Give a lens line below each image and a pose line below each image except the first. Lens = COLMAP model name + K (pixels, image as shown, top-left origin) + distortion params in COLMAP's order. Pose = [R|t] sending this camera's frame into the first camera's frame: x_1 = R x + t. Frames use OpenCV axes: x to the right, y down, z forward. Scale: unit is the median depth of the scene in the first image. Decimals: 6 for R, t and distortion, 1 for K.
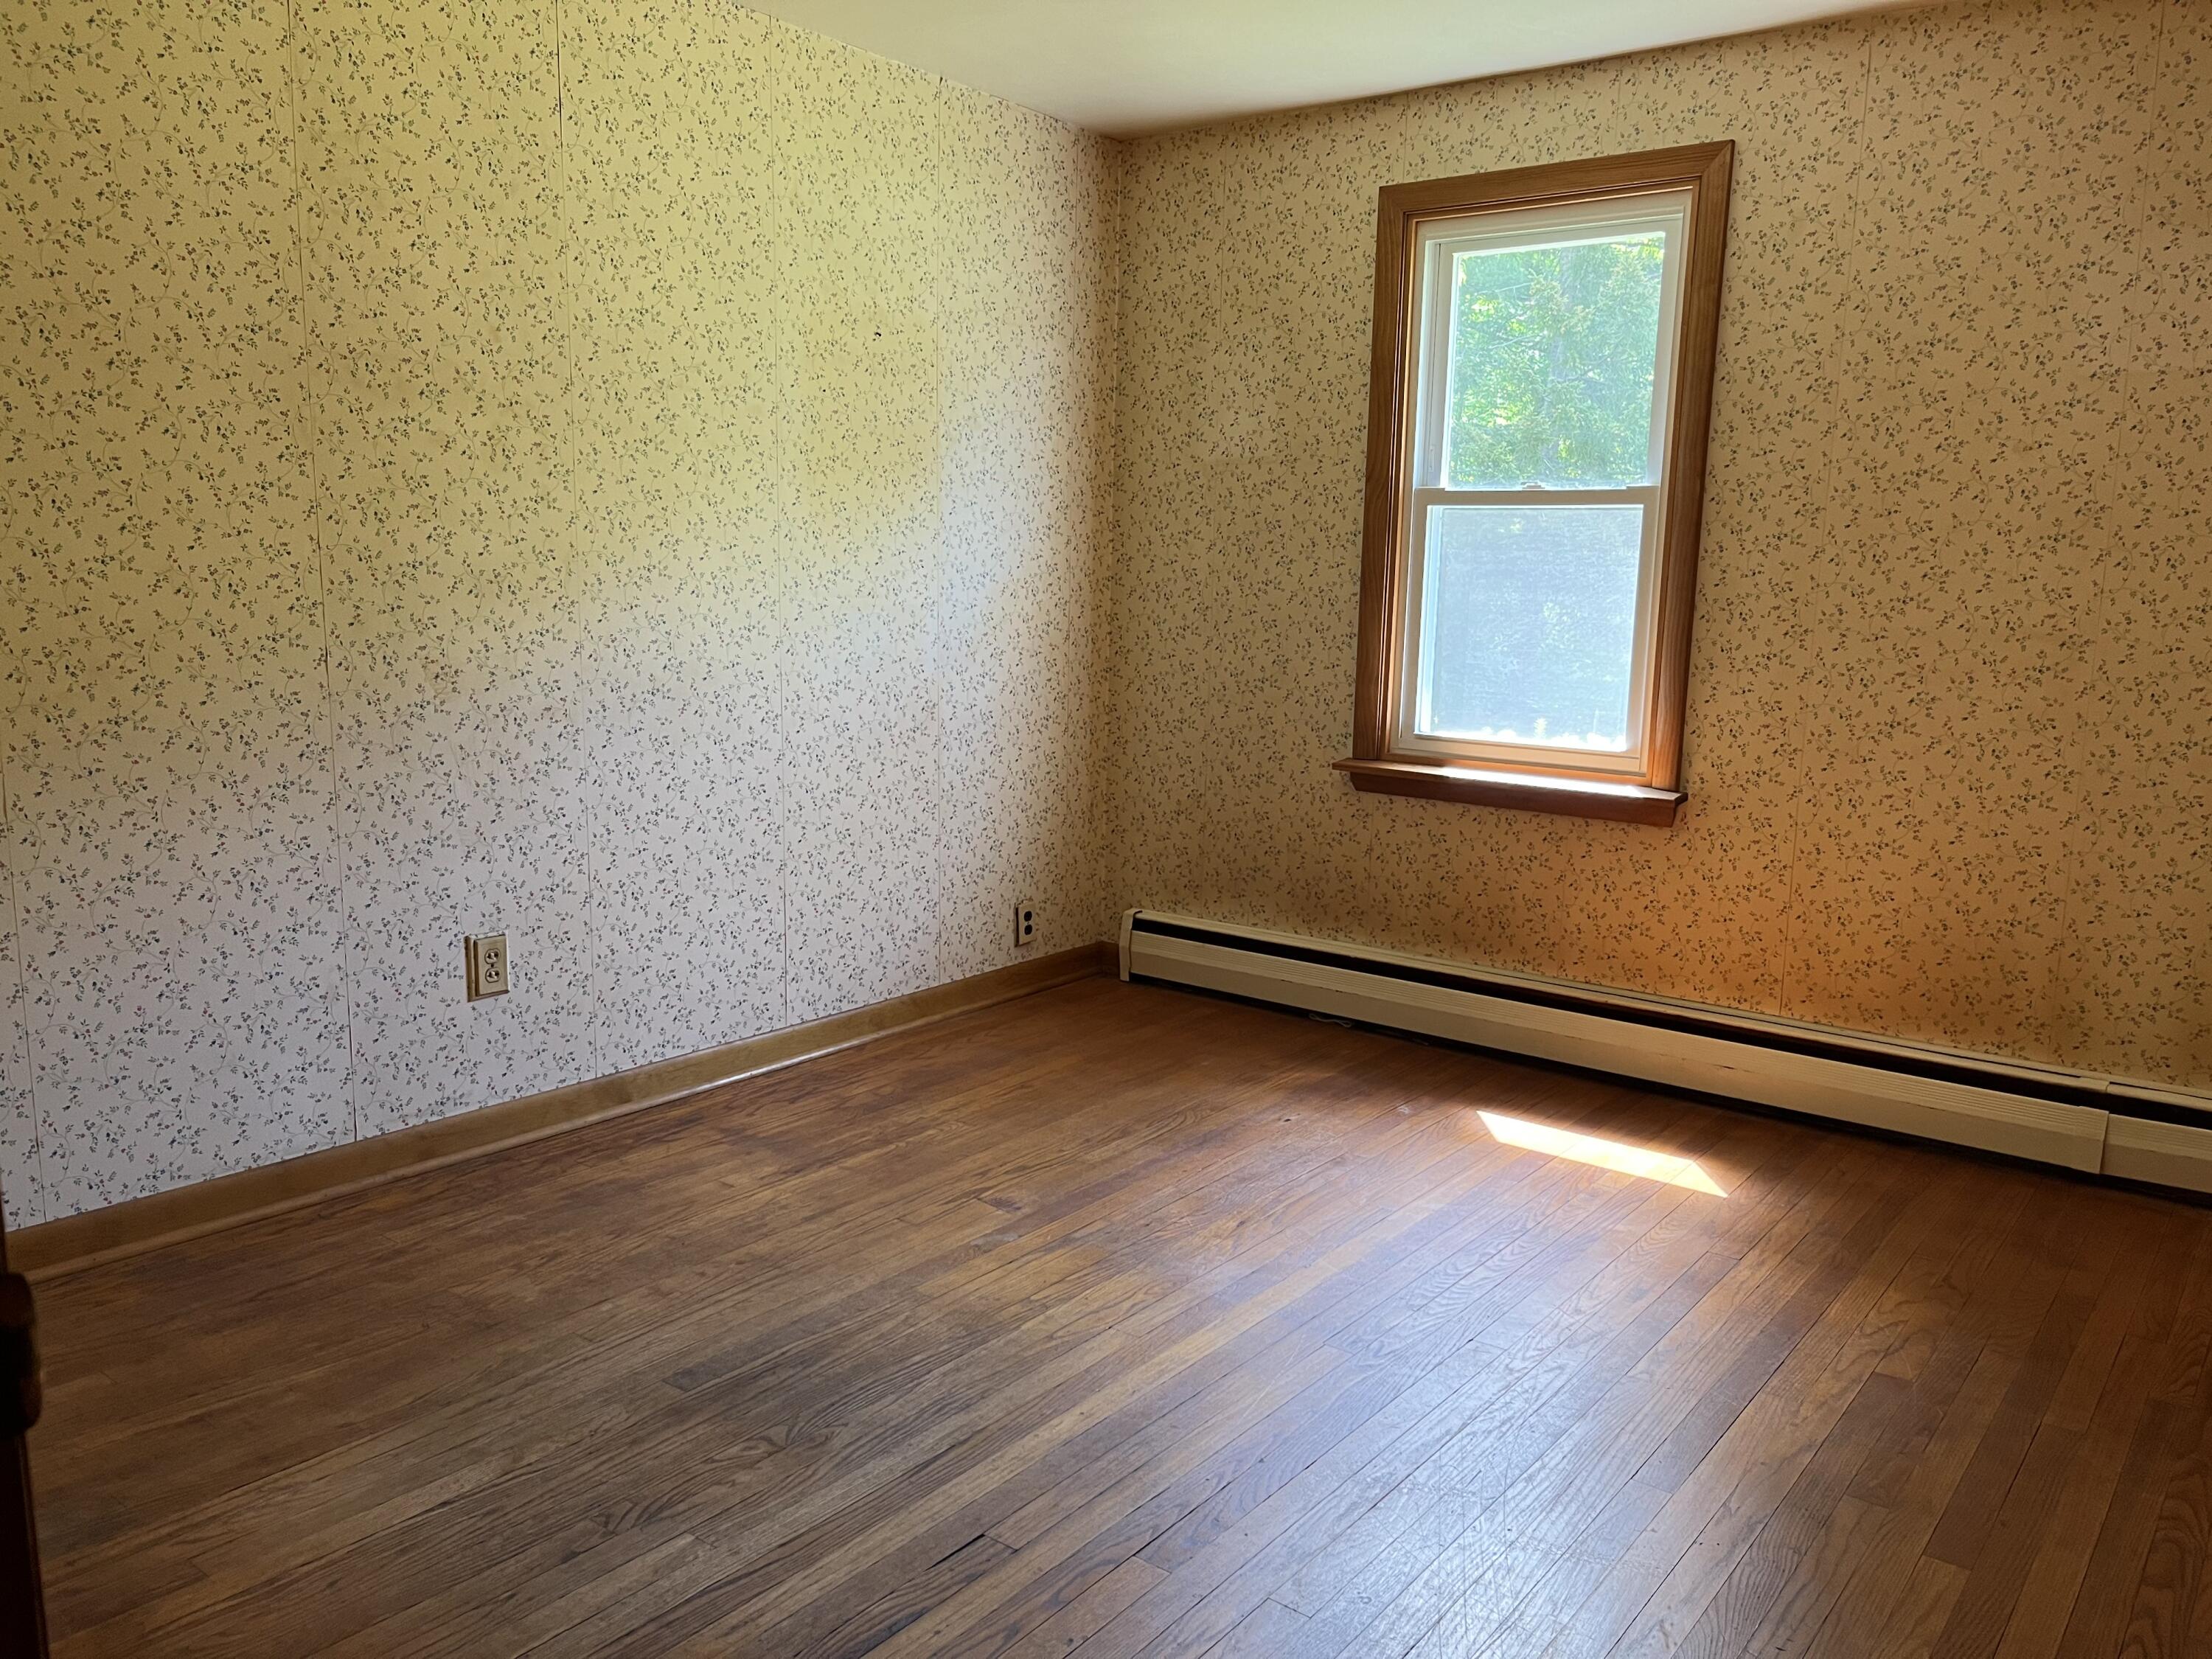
lens RADIAL K [[1729.8, 0, 1106.0], [0, 1729.8, 829.5], [0, 0, 1]] dist [0.013012, -0.003866]
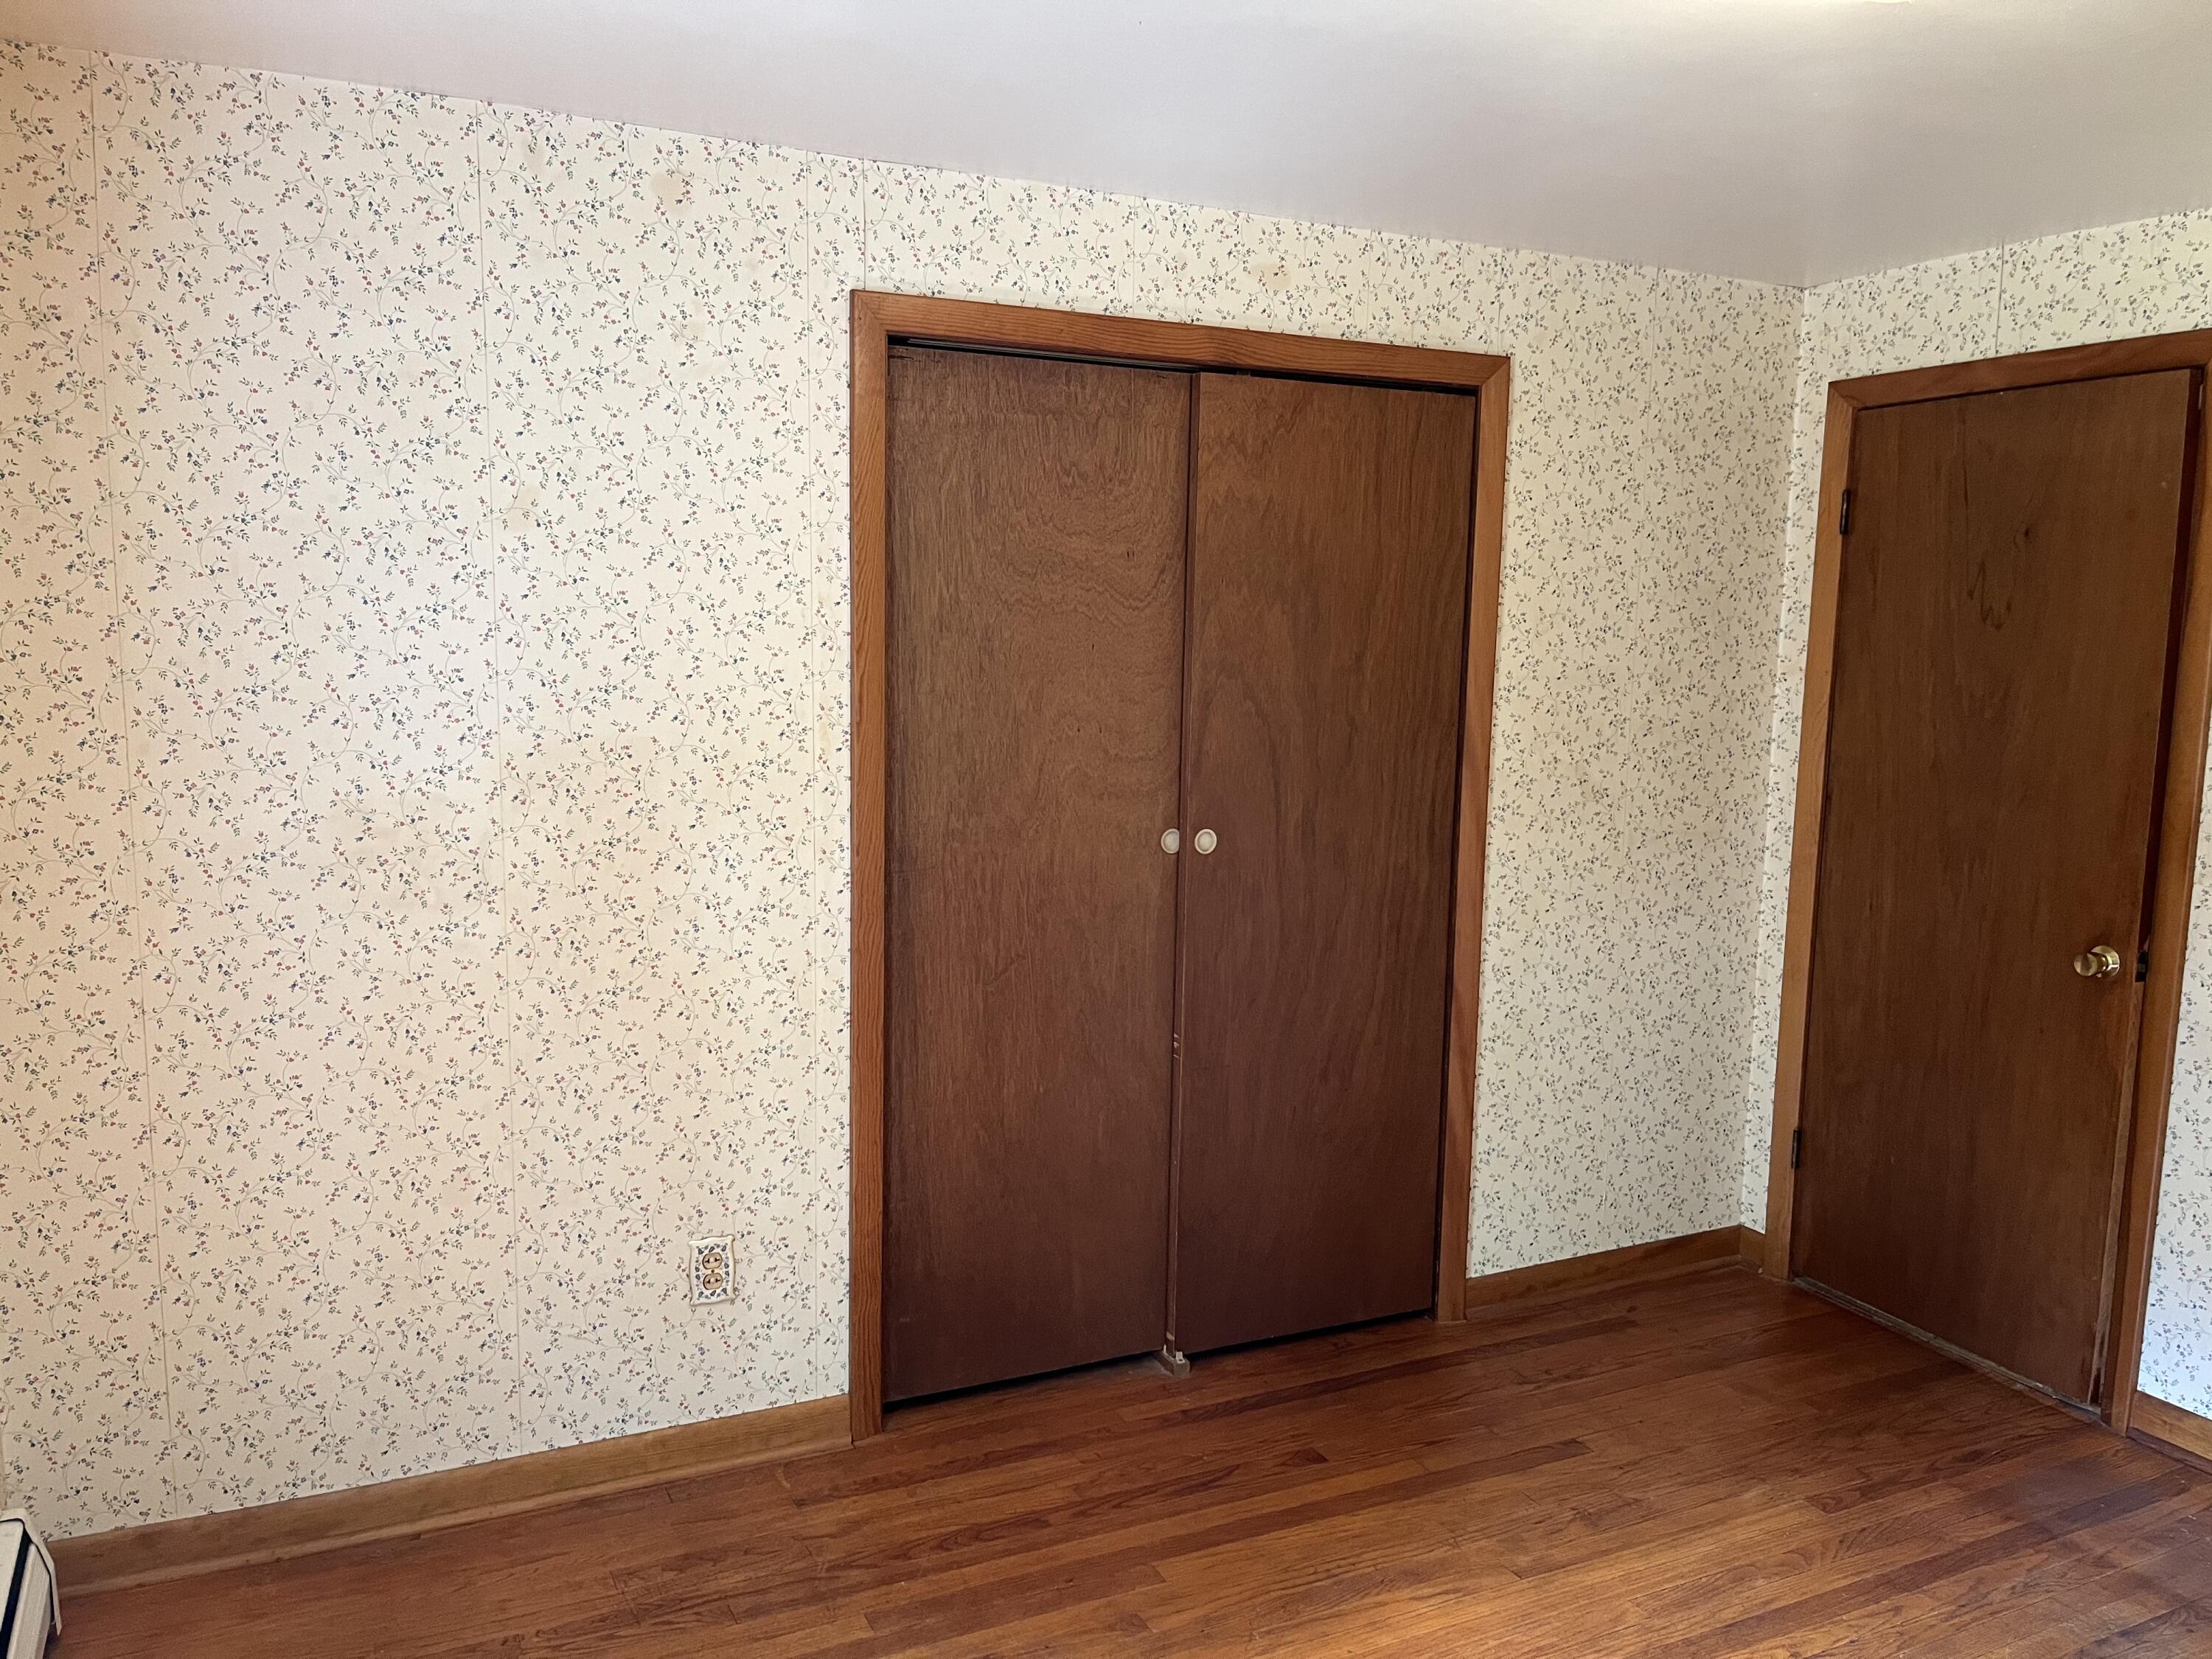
lens RADIAL K [[1729.8, 0, 1106.0], [0, 1729.8, 829.5], [0, 0, 1]] dist [0.013012, -0.003866]
pose [[0.892050, 0.057034, -0.448324, 0.213783], [-0.071793, 0.997292, -0.015978, -0.039346], [0.446198, 0.046440, 0.893729, 0.282023]]
